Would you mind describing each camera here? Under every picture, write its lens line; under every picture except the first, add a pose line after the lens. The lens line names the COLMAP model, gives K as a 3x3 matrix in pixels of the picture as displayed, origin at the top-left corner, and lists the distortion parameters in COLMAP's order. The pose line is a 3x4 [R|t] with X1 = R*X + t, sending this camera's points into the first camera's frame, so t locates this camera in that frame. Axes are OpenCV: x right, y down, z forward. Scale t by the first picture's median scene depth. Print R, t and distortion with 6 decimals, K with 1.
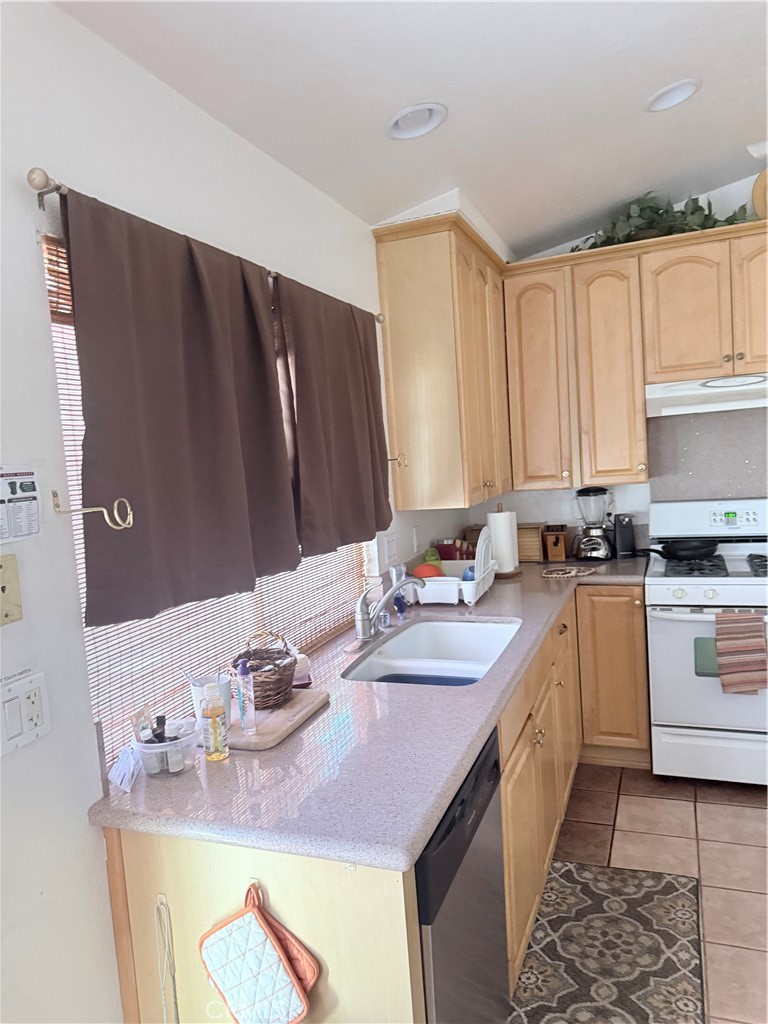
lens RADIAL K [[729.5, 0, 378.5], [0, 729.5, 519.2], [0, 0, 1]] dist [0.038466, -0.048963]
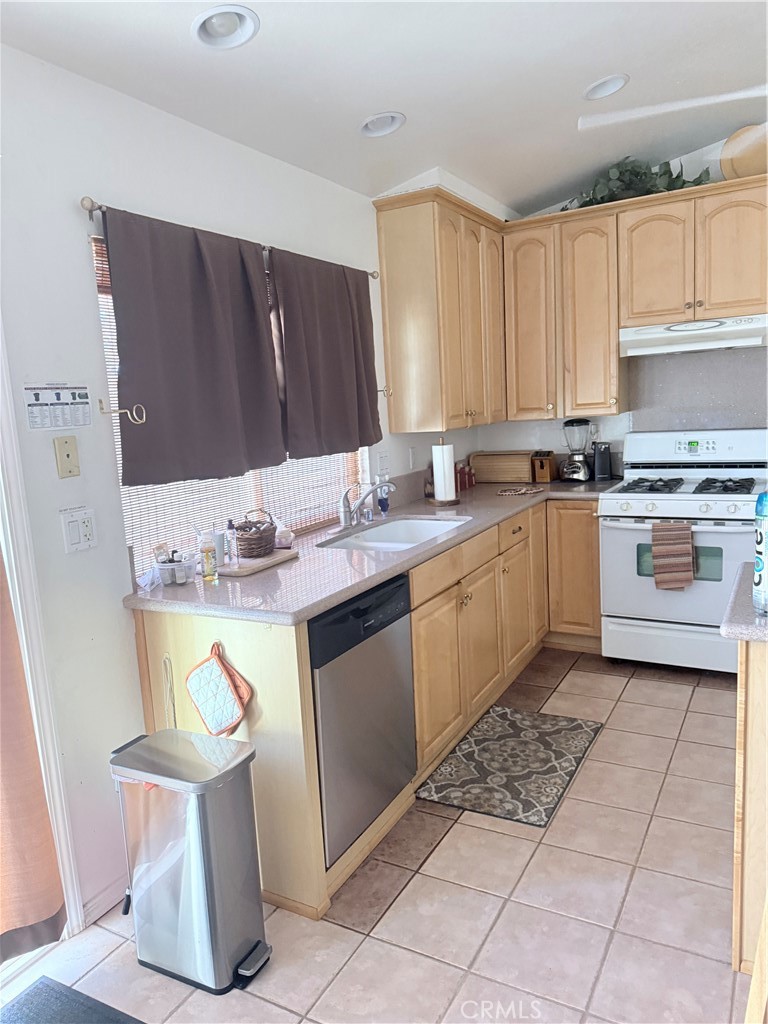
lens RADIAL K [[726.9, 0, 383.0], [0, 726.9, 514.1], [0, 0, 1]] dist [0.065813, -0.100910]
pose [[0.991206, 0.032576, -0.128252, 0.188504], [-0.023276, 0.997034, 0.073360, 0.038775], [0.130262, -0.069729, 0.989025, -0.257090]]
